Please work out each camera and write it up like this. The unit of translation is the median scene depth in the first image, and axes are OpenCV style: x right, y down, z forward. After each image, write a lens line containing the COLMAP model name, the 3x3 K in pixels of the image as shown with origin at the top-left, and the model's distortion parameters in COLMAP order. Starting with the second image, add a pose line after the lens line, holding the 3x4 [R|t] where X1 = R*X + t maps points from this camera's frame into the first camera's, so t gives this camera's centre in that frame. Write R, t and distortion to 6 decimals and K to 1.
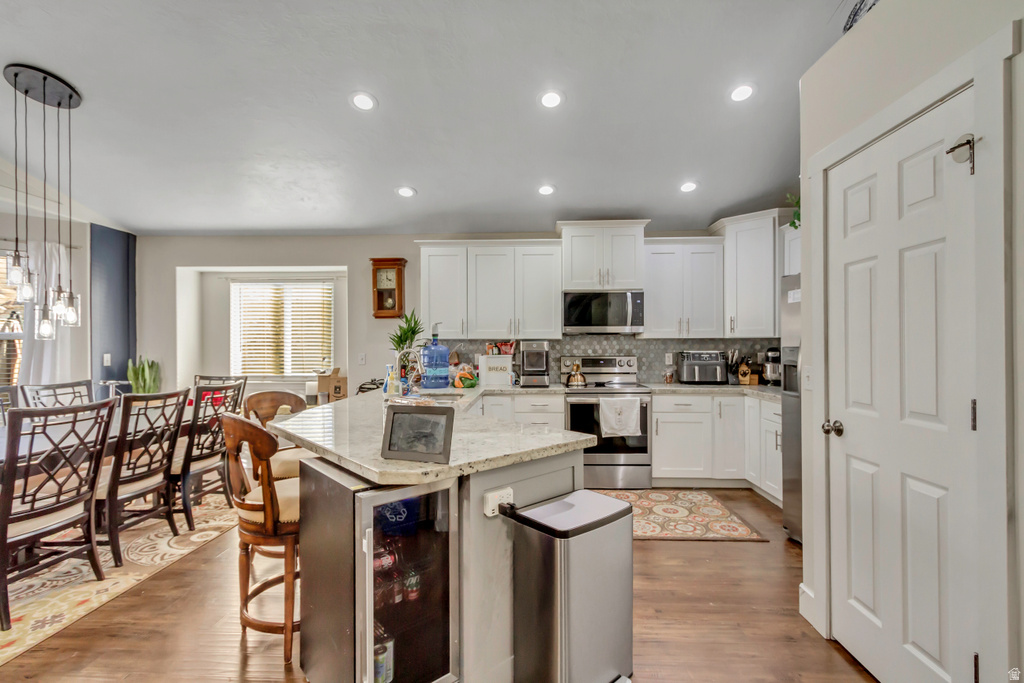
lens RADIAL K [[481.7, 0, 509.3], [0, 481.7, 343.8], [0, 0, 1]] dist [0.000094, 0.000282]
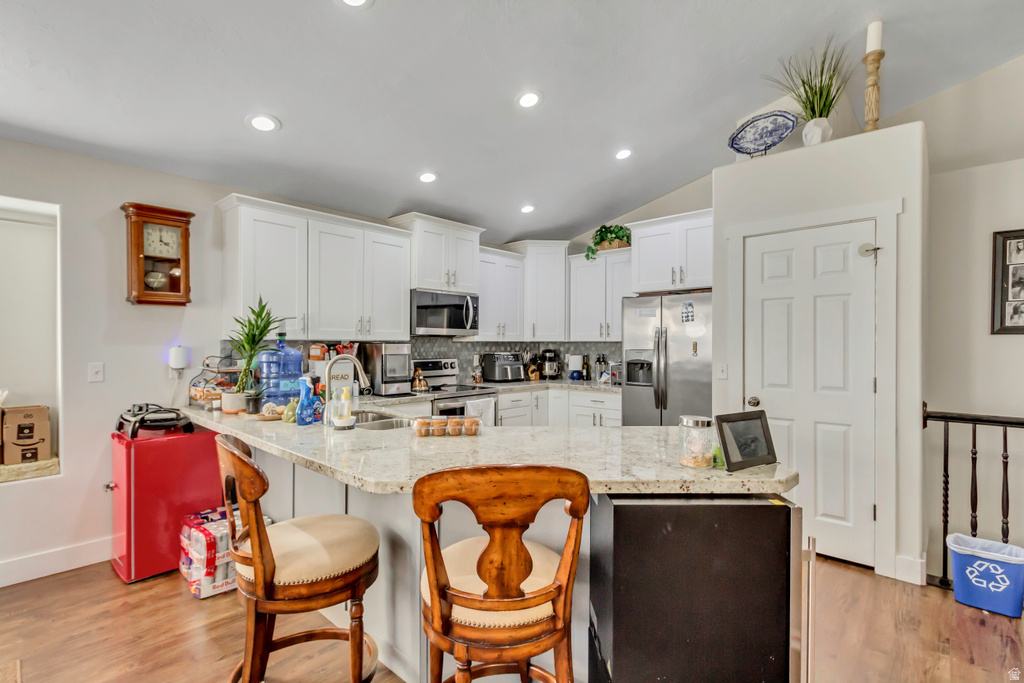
lens RADIAL K [[481.7, 0, 509.3], [0, 481.7, 343.8], [0, 0, 1]] dist [0.000094, 0.000282]
pose [[0.636066, 0.004181, 0.771623, -0.540177], [-0.005155, 0.999986, -0.001169, -0.005159], [-0.771618, -0.003234, 0.636078, 0.311642]]
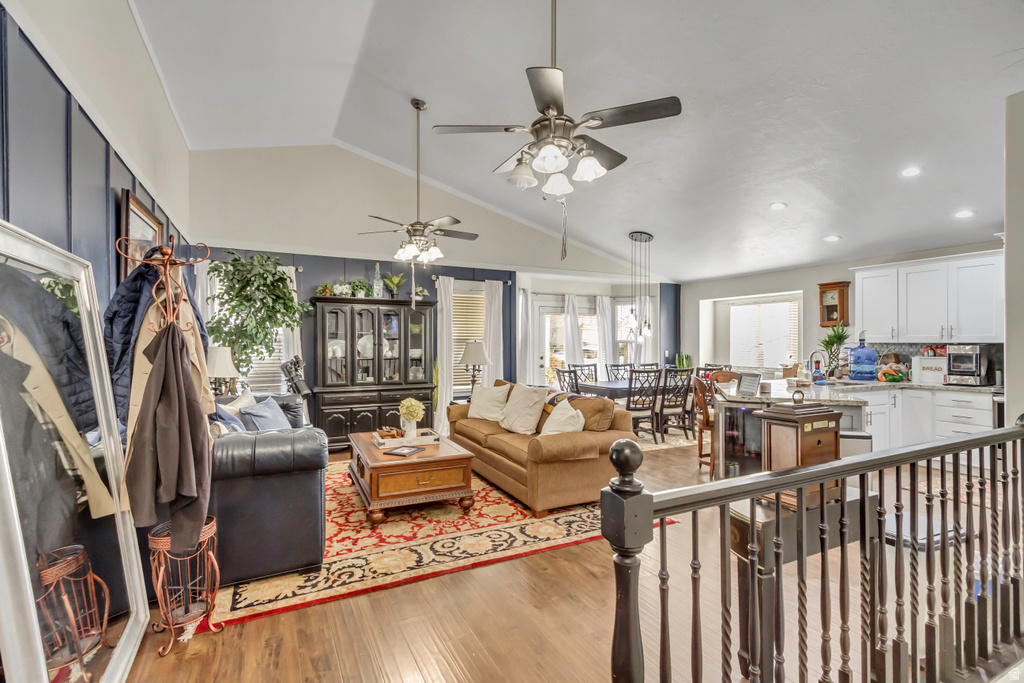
lens RADIAL K [[469.7, 0, 510.1], [0, 469.7, 344.9], [0, 0, 1]] dist [0.000678, -0.000403]
pose [[0.494332, 0.005763, -0.869254, 0.537901], [-0.001712, 0.999983, 0.005656, -0.011877], [0.869272, -0.001308, 0.494333, -0.516800]]
